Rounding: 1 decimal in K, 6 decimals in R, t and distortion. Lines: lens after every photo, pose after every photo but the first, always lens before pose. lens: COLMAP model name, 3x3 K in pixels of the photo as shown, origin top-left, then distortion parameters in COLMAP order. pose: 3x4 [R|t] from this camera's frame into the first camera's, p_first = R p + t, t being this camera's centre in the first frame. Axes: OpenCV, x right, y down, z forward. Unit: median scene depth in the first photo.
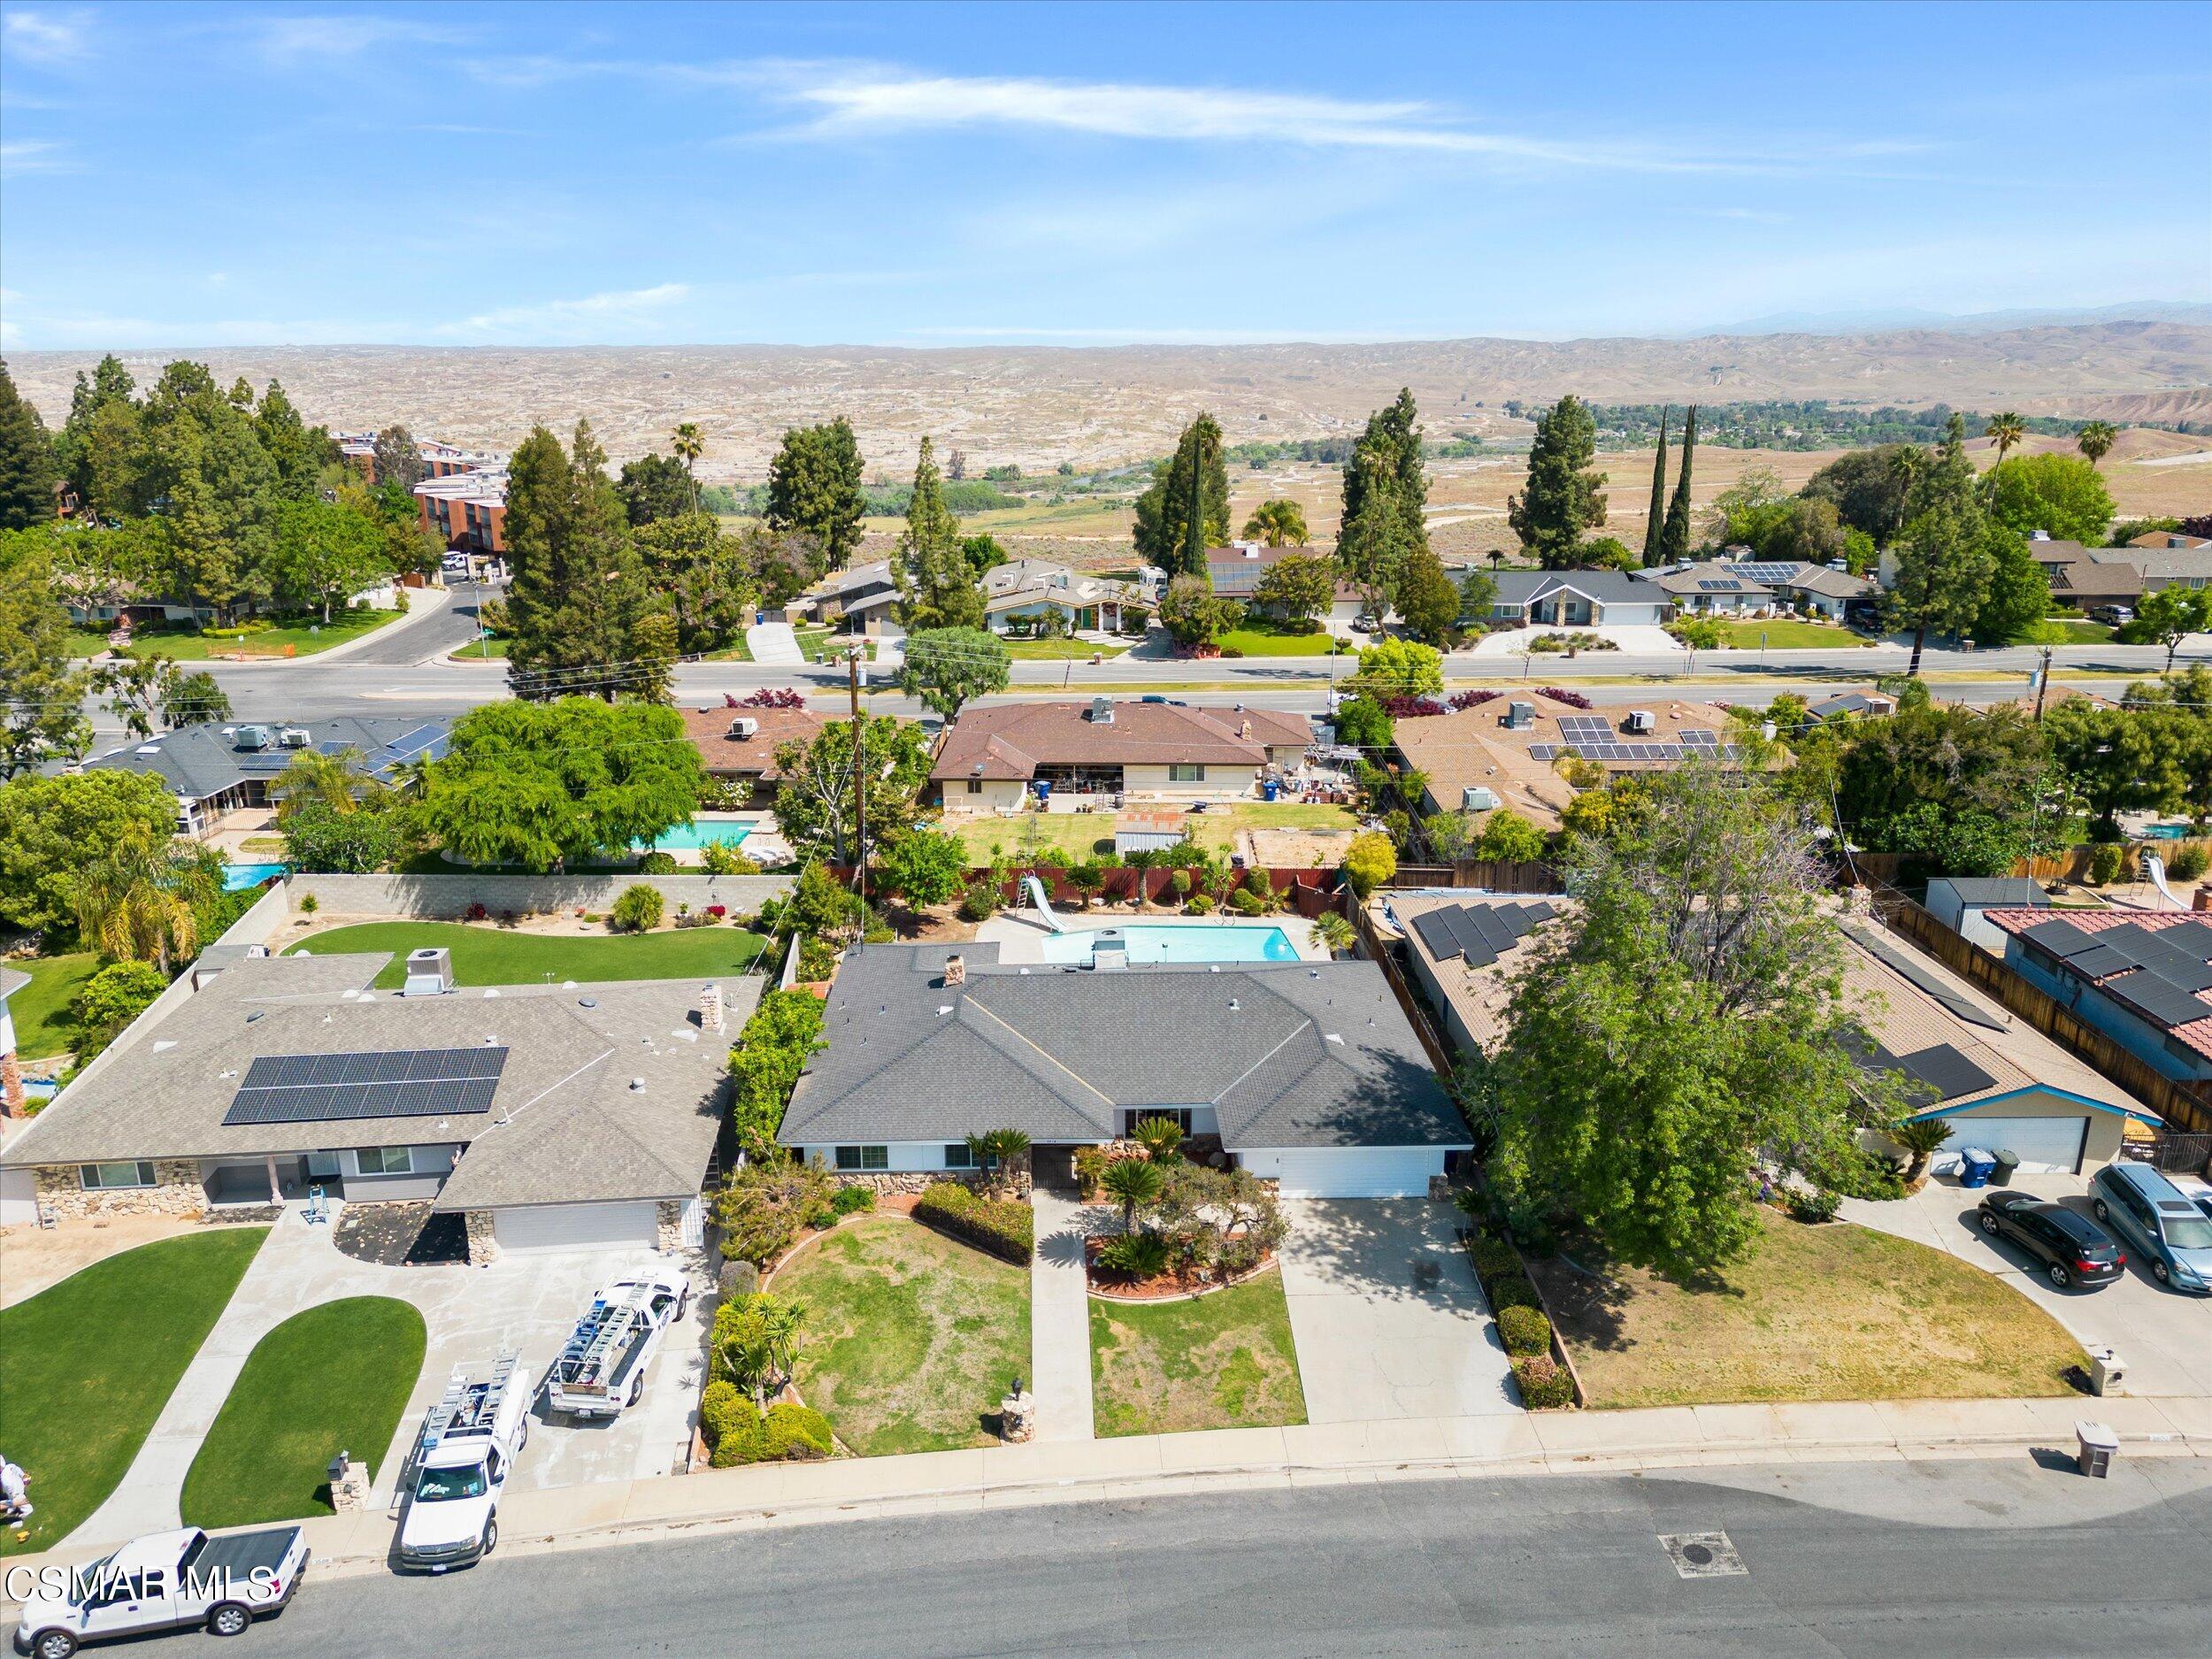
lens RADIAL K [[1553.8, 0, 1106.0], [0, 1553.8, 829.5], [0, 0, 1]] dist [0.077892, -0.084234]
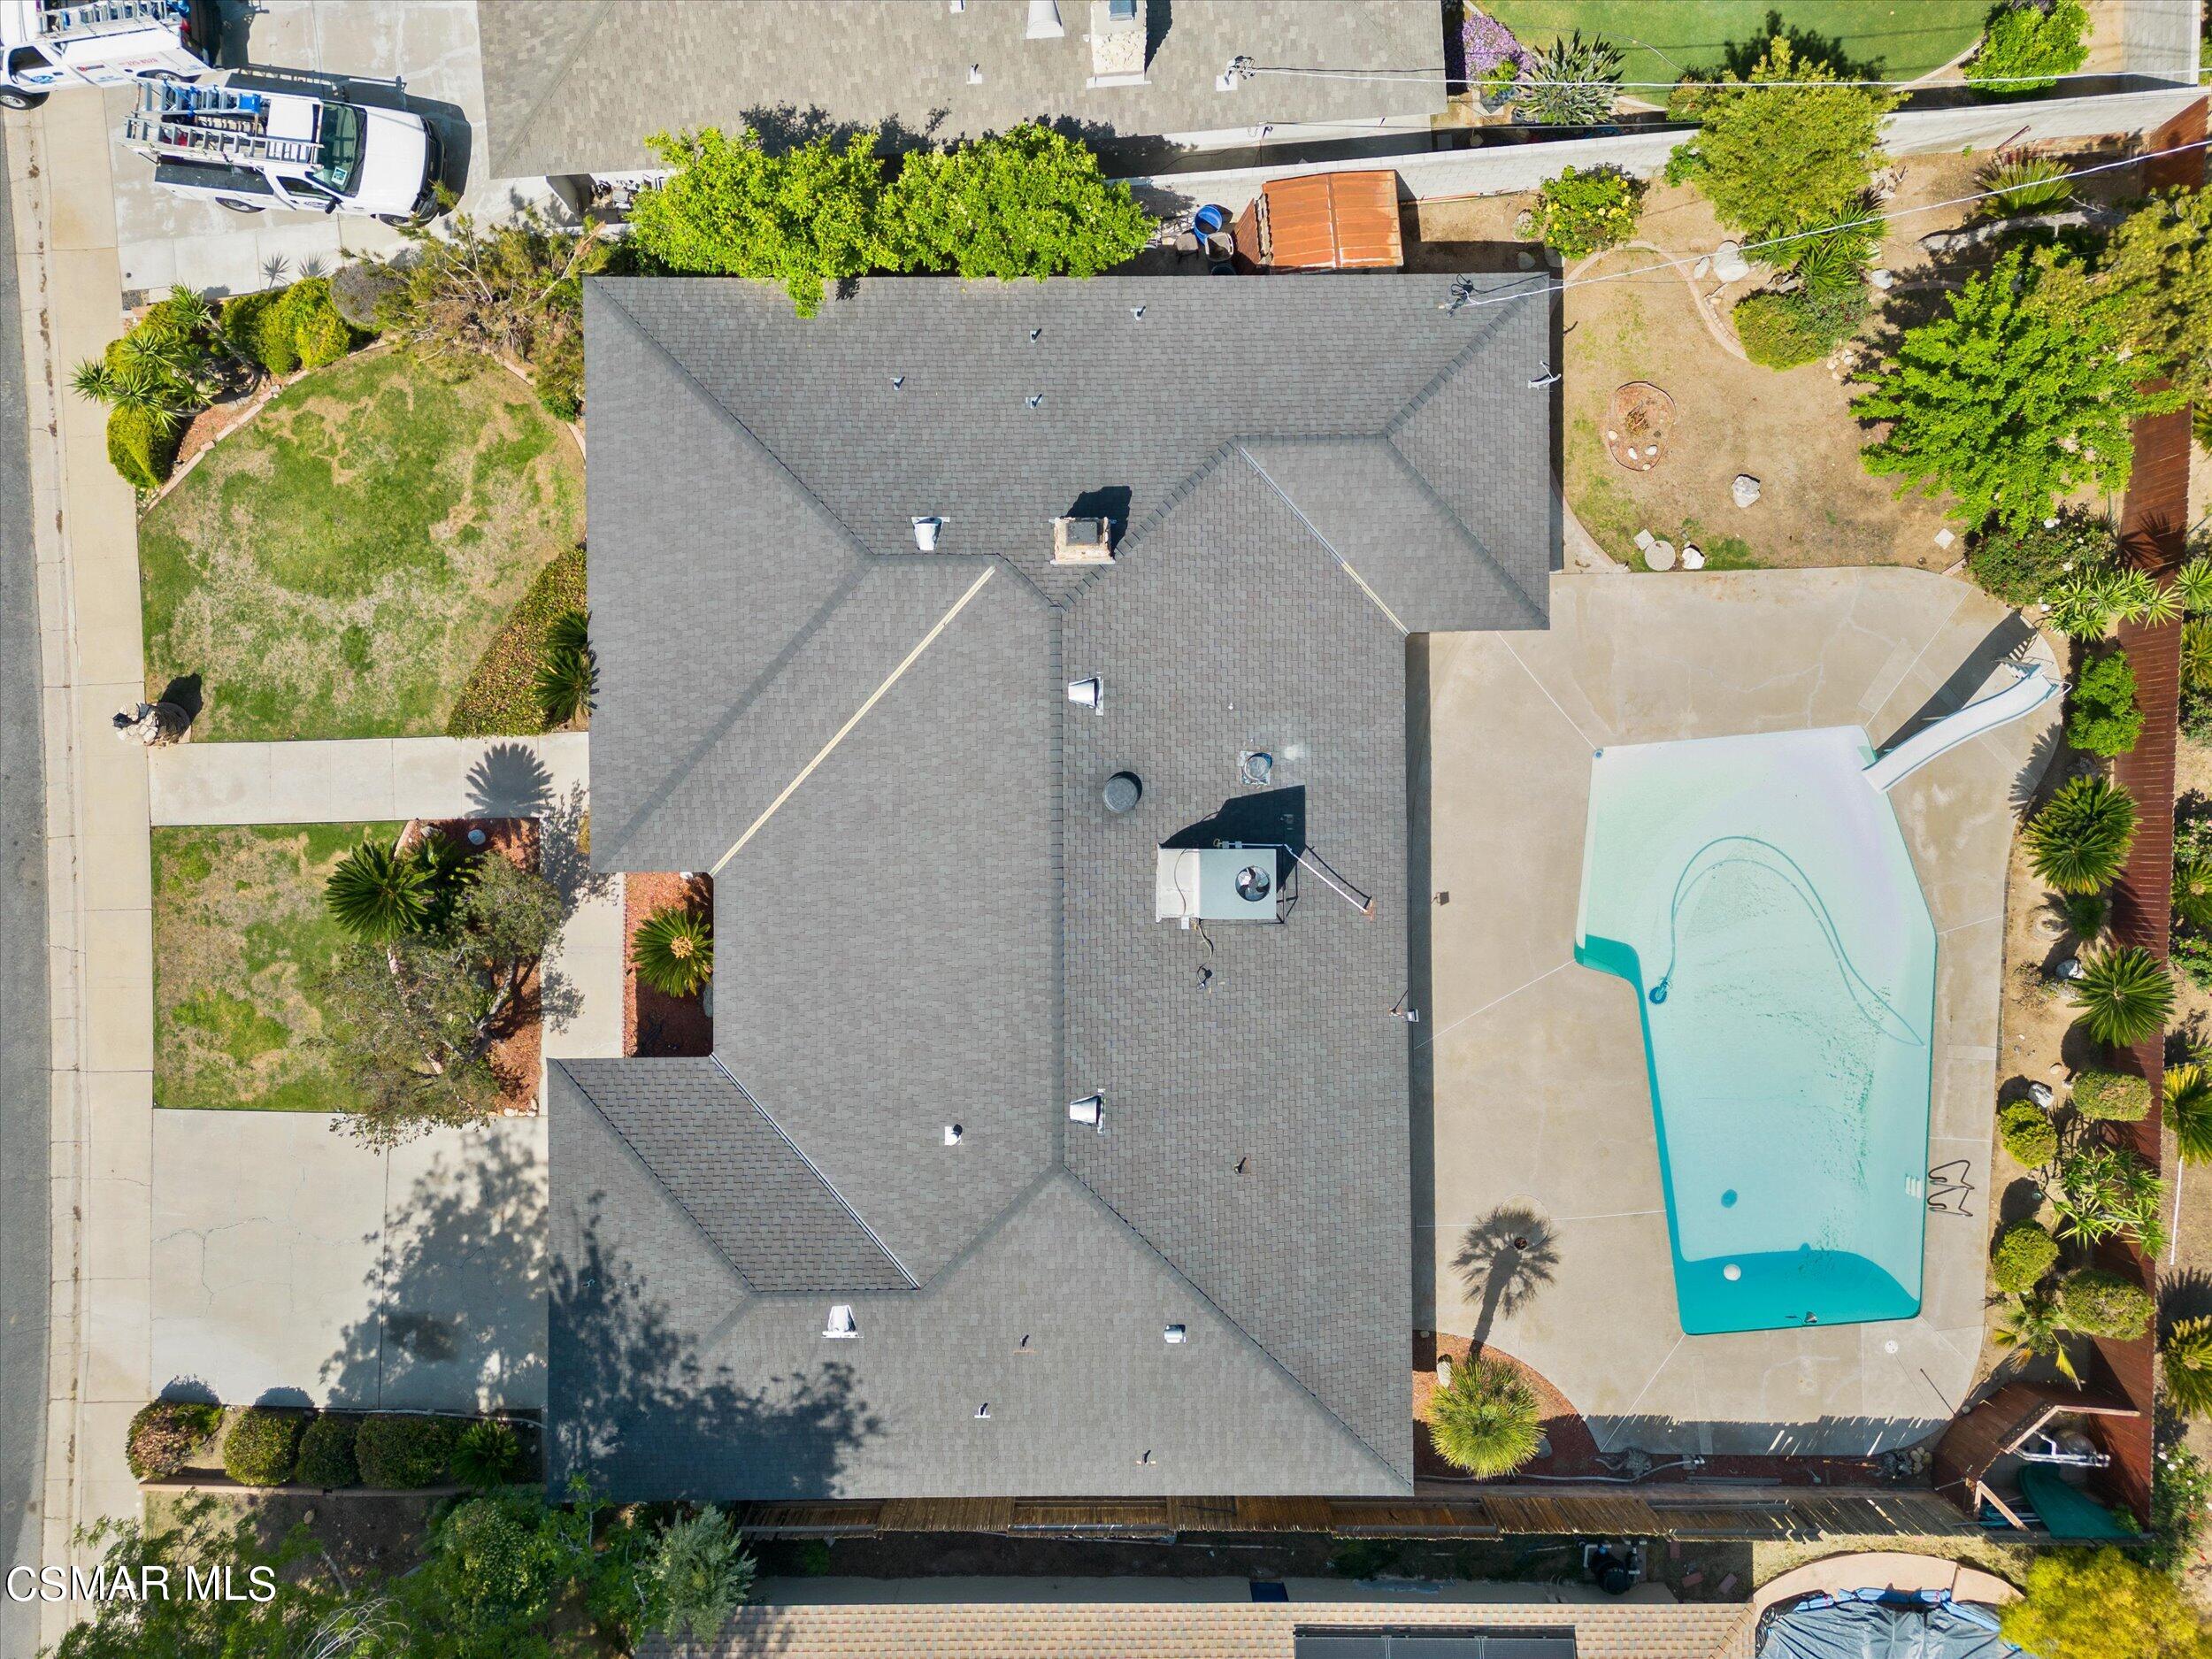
lens RADIAL K [[1566.2, 0, 1100.8], [0, 1566.2, 819.2], [0, 0, 1]] dist [0.089341, -0.090501]
pose [[-0.023375, 0.999713, 0.005276, -0.021093], [-0.284820, -0.011718, 0.958509, -0.407703], [0.958296, 0.020902, 0.285012, 1.010643]]
